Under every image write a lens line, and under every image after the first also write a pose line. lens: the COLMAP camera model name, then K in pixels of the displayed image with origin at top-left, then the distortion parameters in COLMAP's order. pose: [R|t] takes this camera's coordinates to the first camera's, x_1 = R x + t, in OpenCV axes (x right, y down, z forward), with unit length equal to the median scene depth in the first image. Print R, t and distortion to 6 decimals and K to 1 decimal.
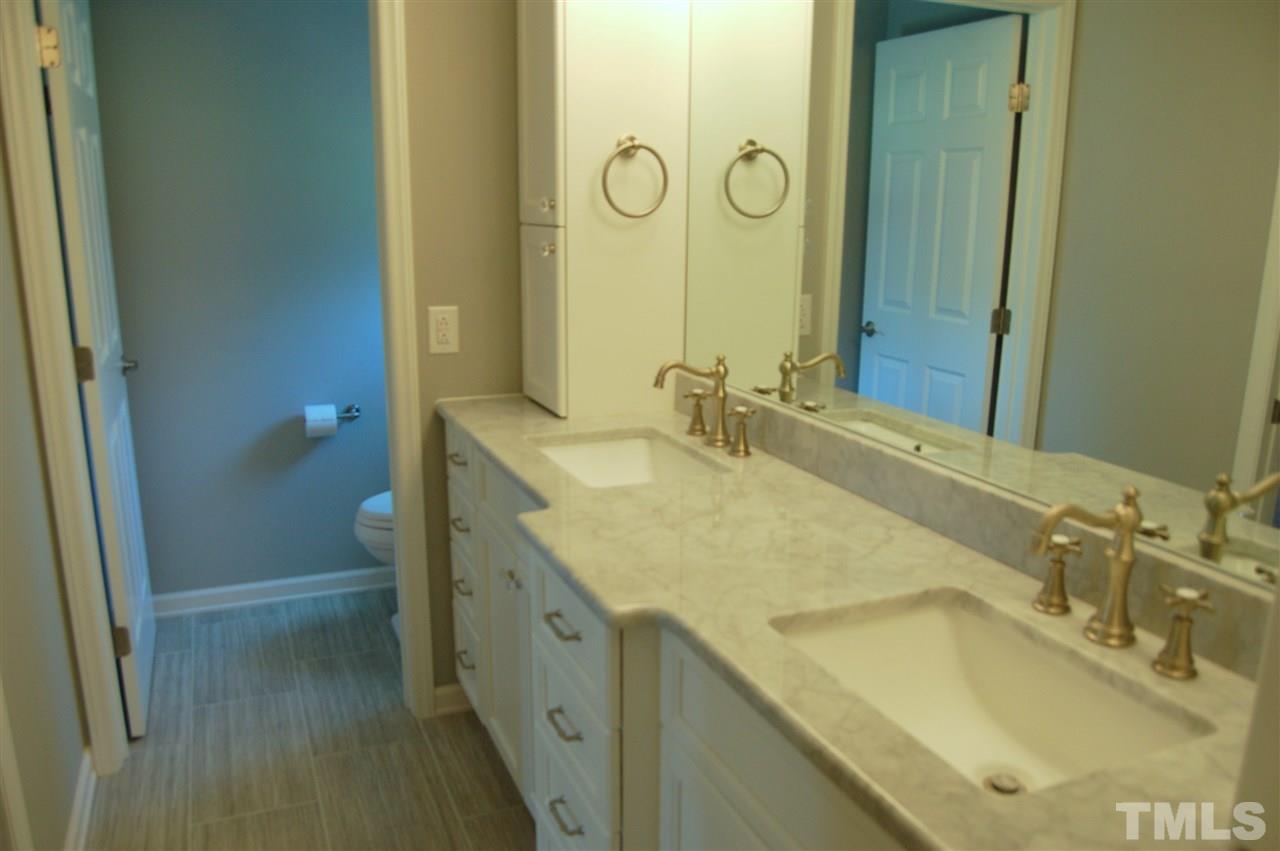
lens RADIAL K [[967.5, 0, 642.8], [0, 967.5, 440.3], [0, 0, 1]] dist [-0.102261, 0.005449]
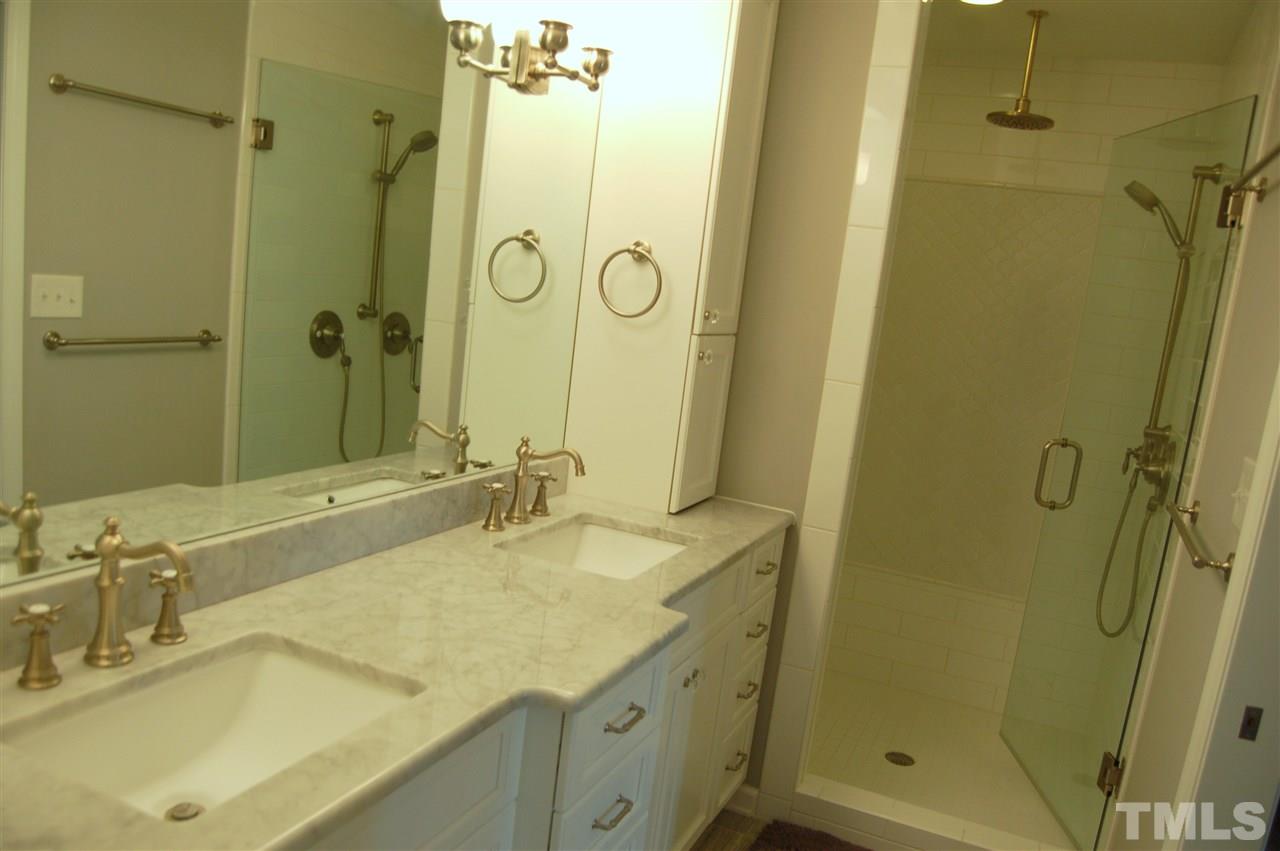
lens RADIAL K [[967.5, 0, 642.8], [0, 967.5, 440.3], [0, 0, 1]] dist [-0.102261, 0.005449]
pose [[-0.661388, -0.209228, 0.720271, -0.696934], [0.062870, 0.941460, 0.331211, -0.386829], [-0.747404, 0.264342, -0.609516, 1.384477]]
